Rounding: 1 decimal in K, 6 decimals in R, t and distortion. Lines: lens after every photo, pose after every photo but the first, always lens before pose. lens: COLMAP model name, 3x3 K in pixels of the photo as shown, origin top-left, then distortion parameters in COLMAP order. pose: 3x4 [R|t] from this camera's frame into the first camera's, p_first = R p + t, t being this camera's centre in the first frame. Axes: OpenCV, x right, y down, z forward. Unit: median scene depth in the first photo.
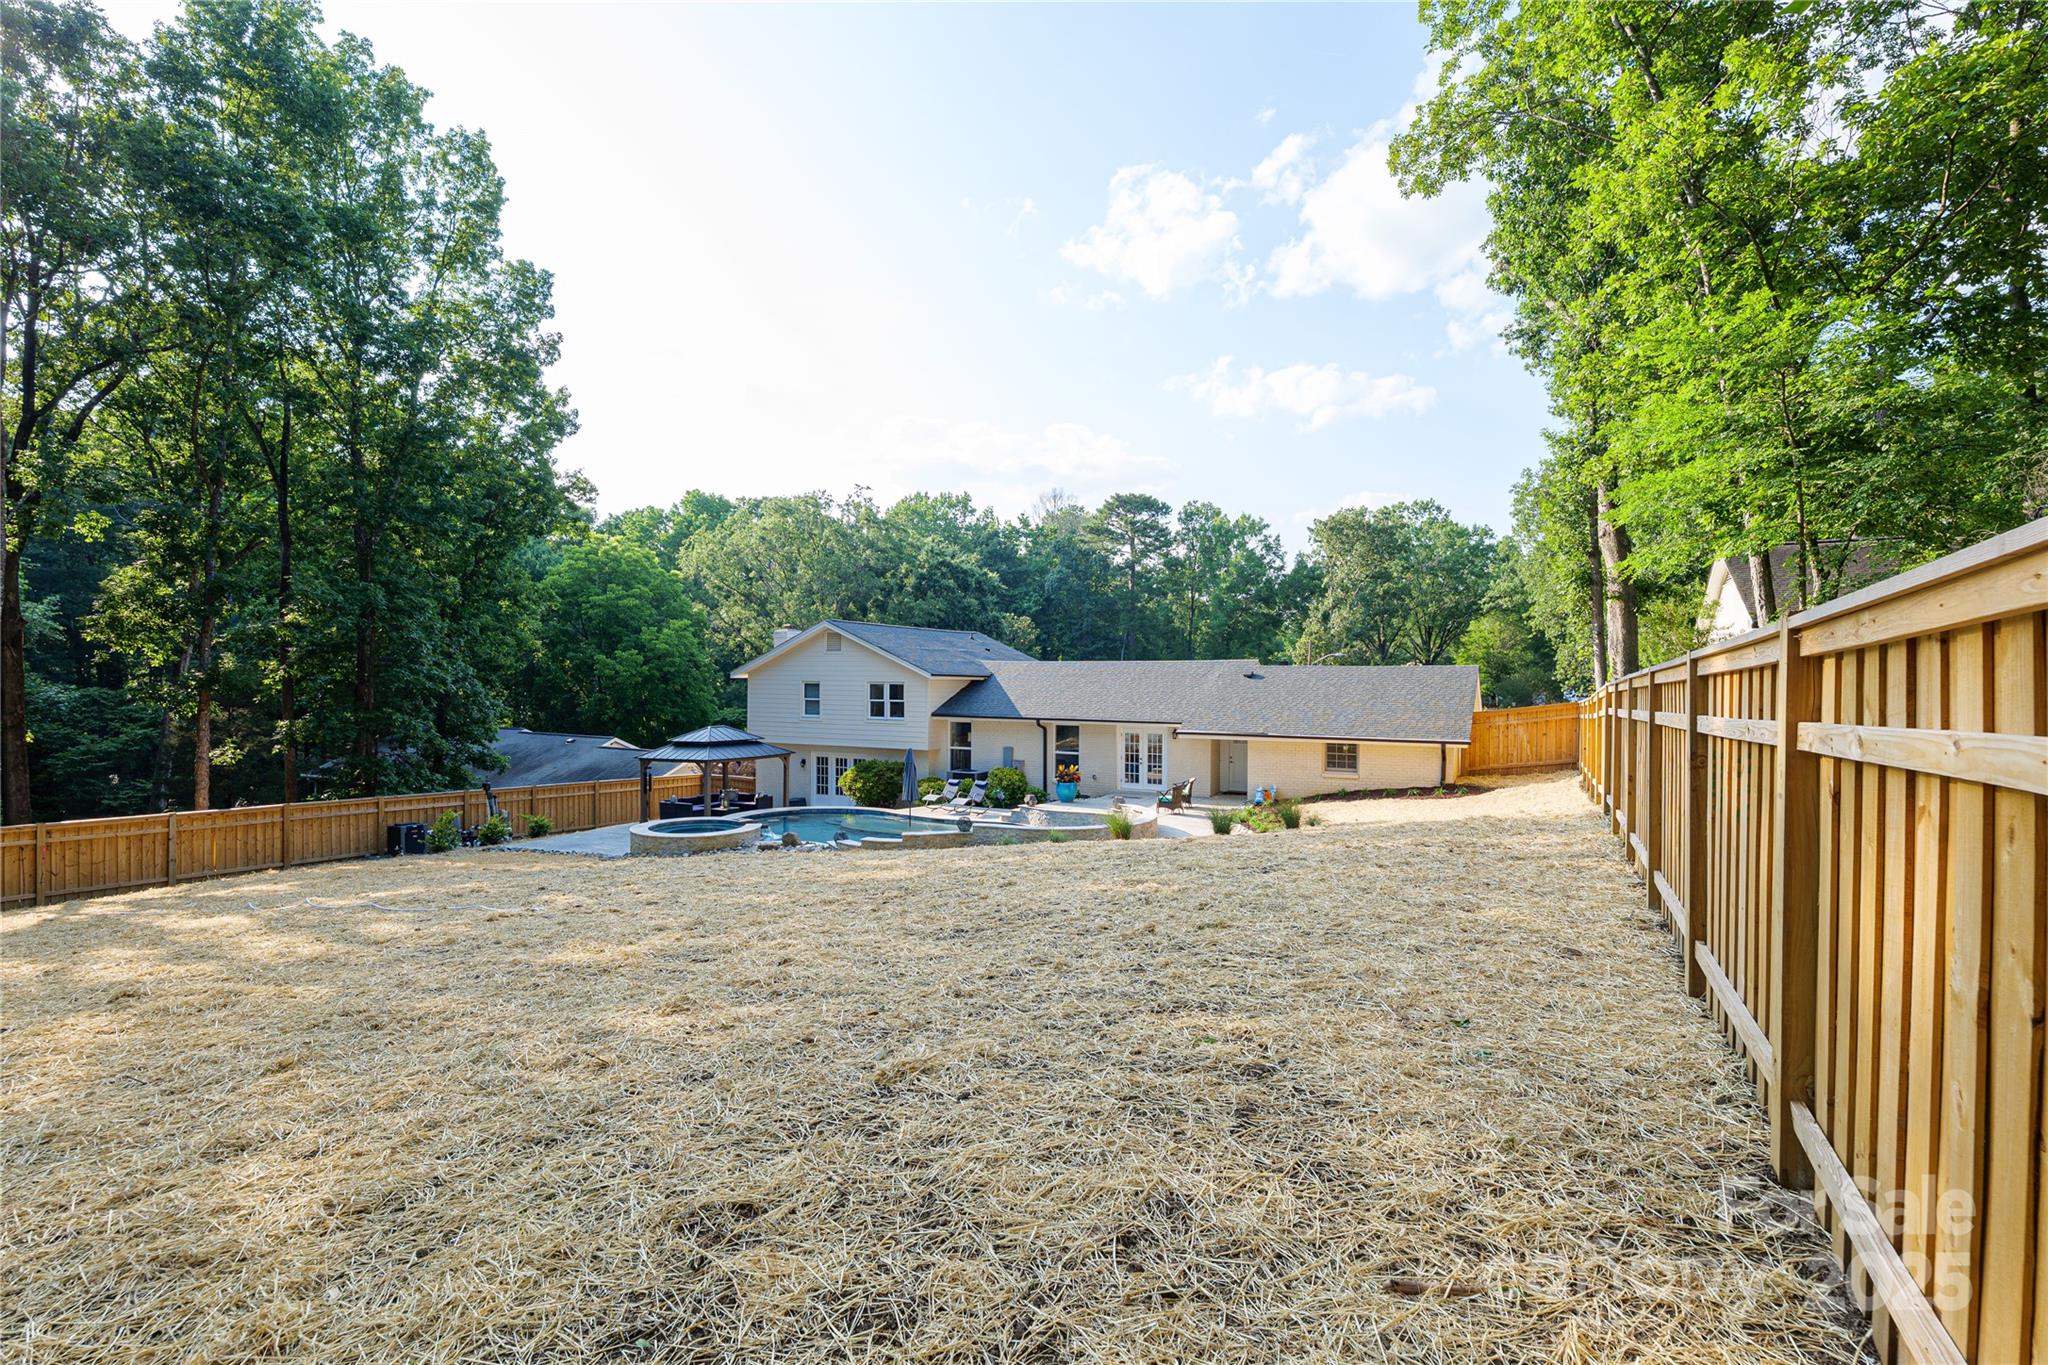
lens RADIAL K [[993.9, 0, 1035.8], [0, 993.9, 689.5], [0, 0, 1]] dist [0.000141, -0.000052]
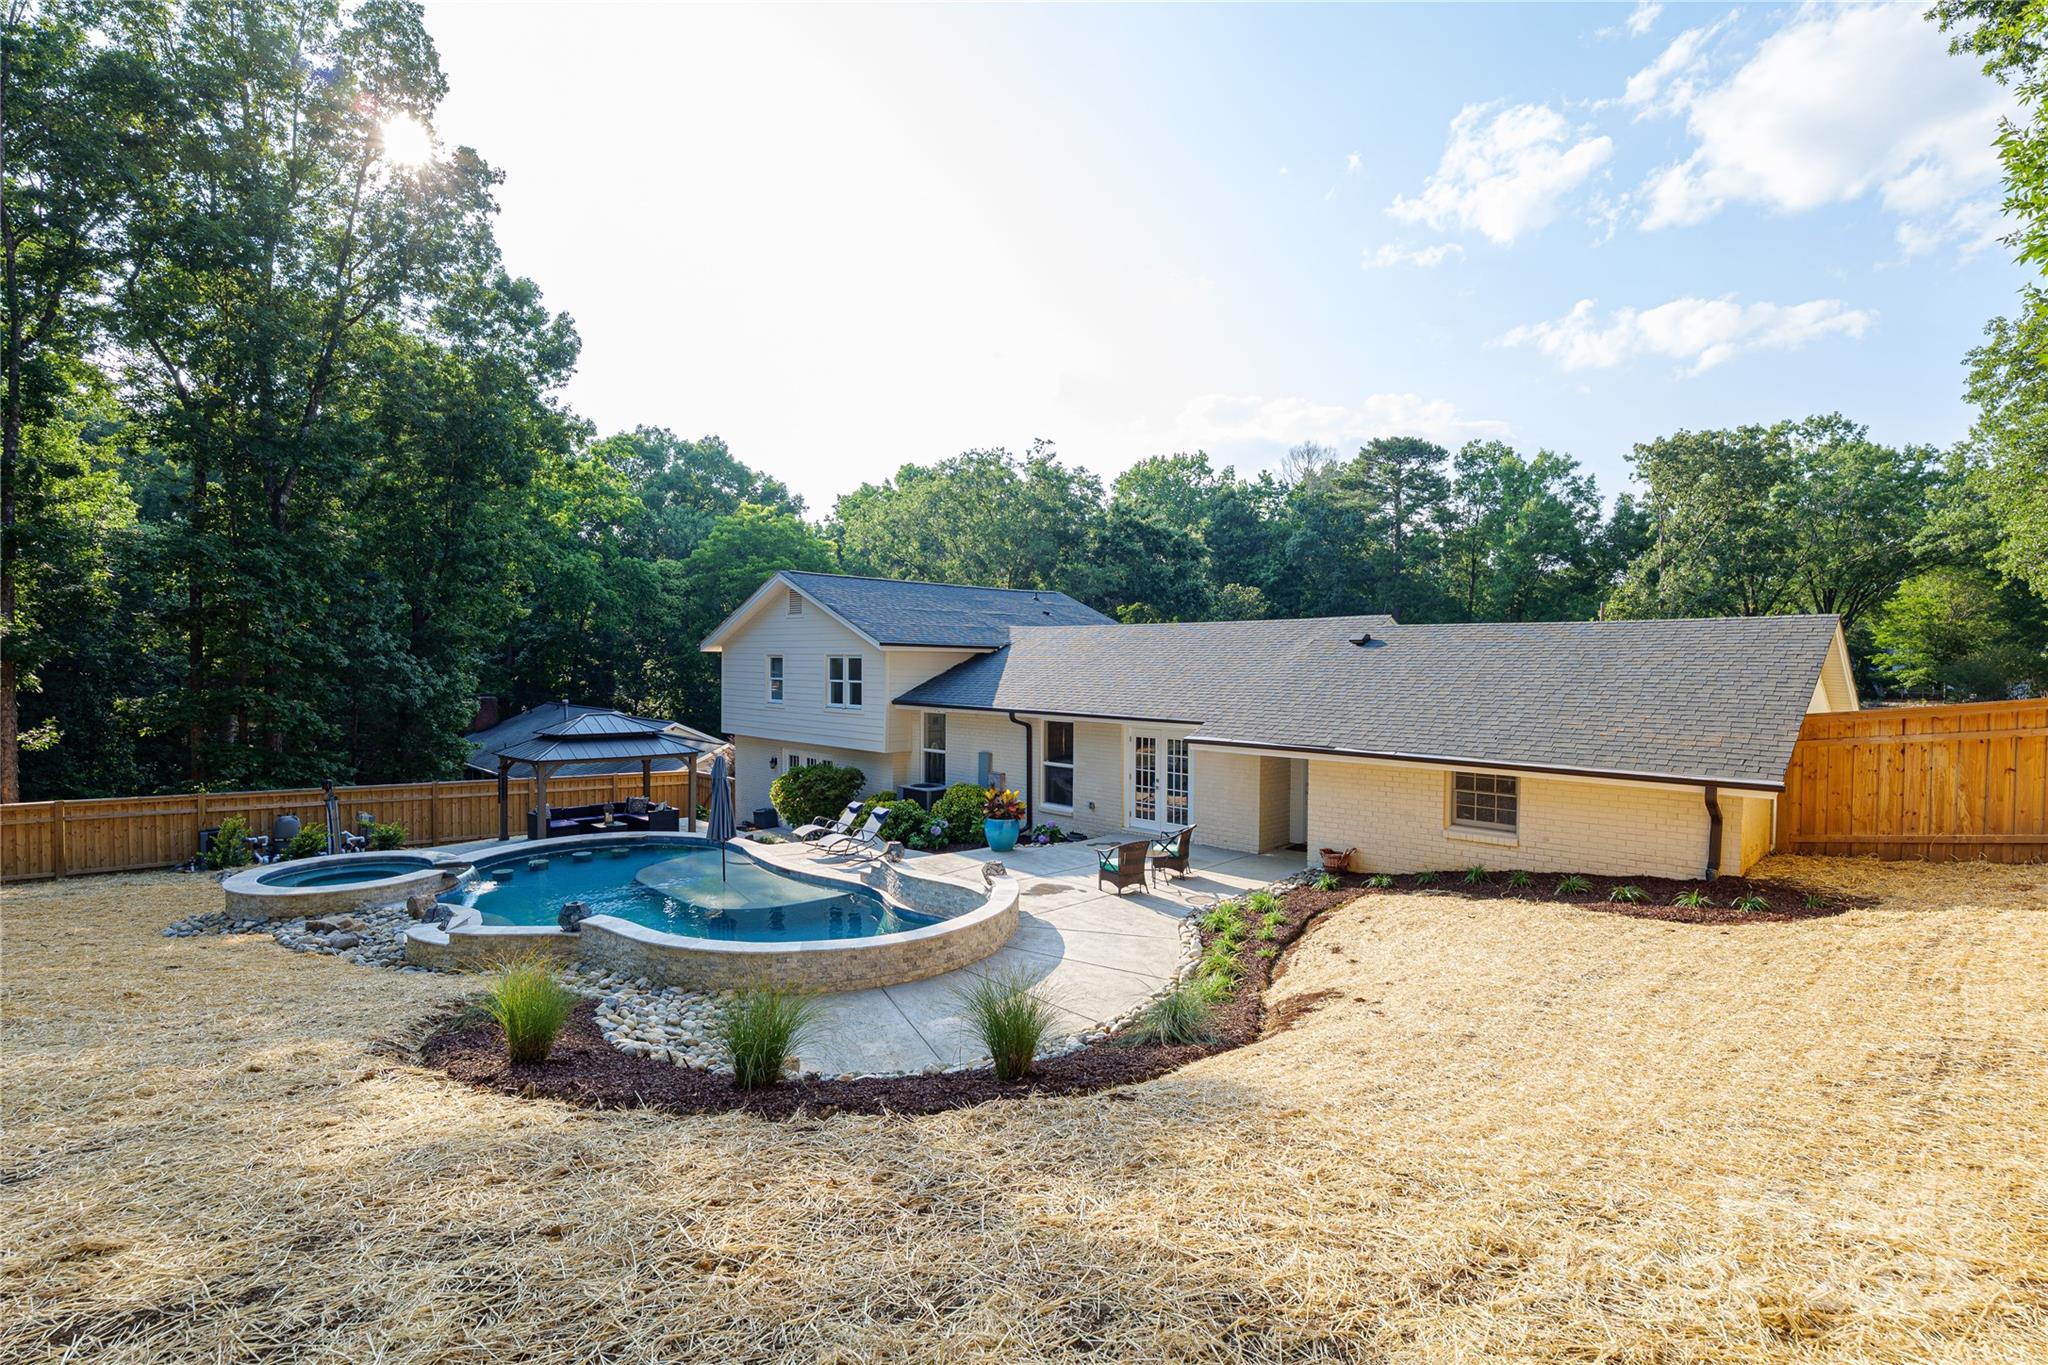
lens RADIAL K [[978.2, 0, 1038.5], [0, 978.2, 681.6], [0, 0, 1]] dist [0.018950, -0.000448]
pose [[0.950256, 0.008792, -0.311345, 0.083097], [-0.006402, 0.999942, 0.008697, 0.001732], [0.311403, -0.006271, 0.950257, 0.151485]]
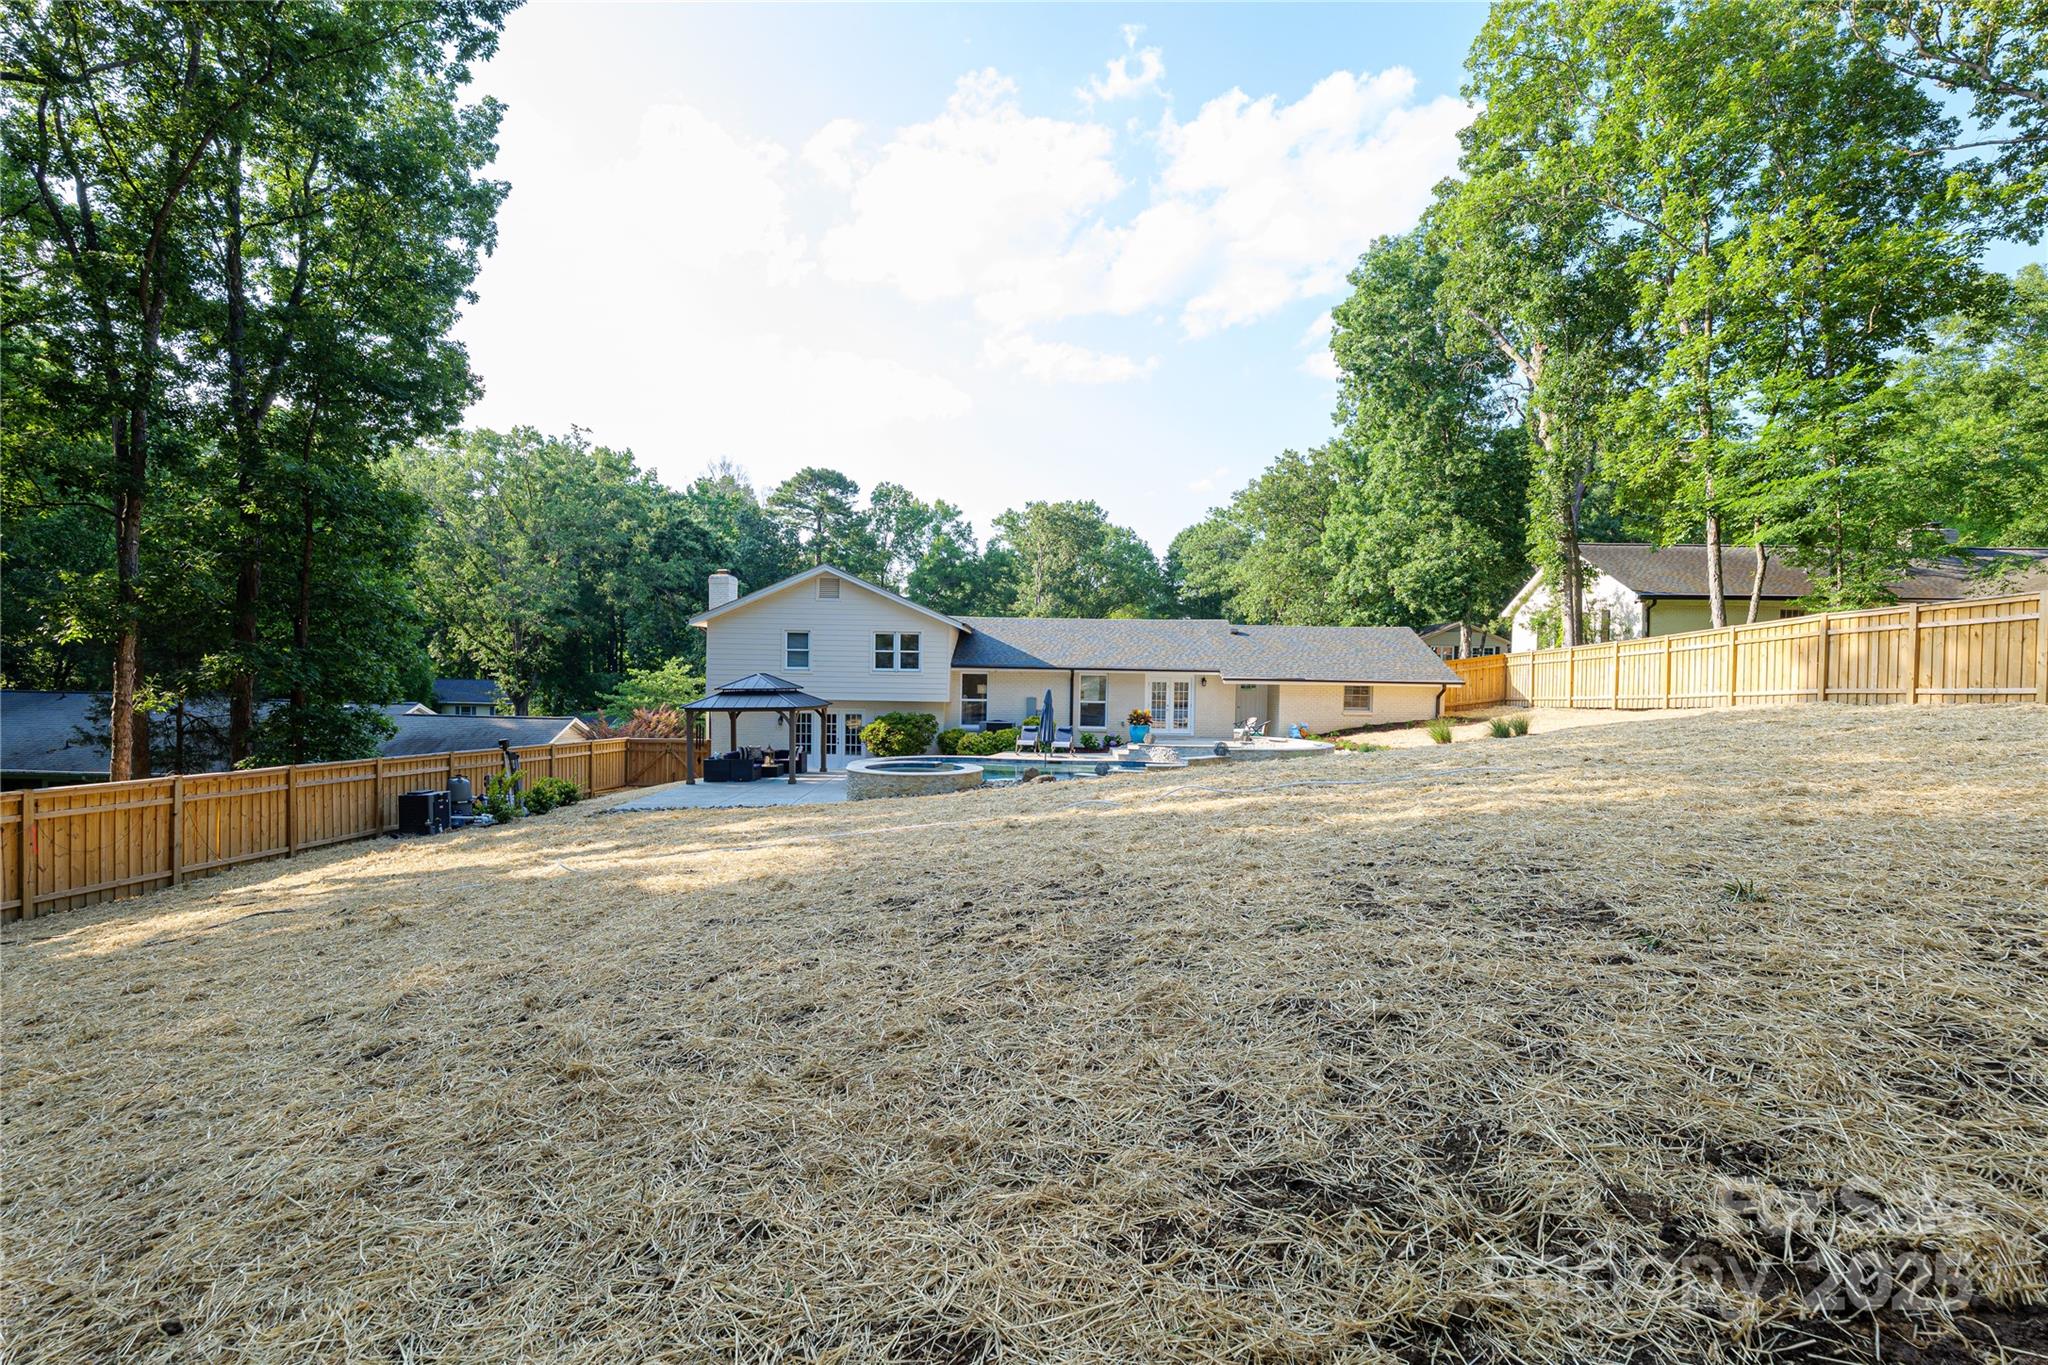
lens RADIAL K [[993.9, 0, 1035.8], [0, 993.9, 689.5], [0, 0, 1]] dist [0.000141, -0.000052]
pose [[0.891067, -0.000206, 0.453871, -0.190326], [-0.002674, 0.999980, 0.005702, 0.017242], [-0.453864, -0.006295, 0.891049, 0.035582]]
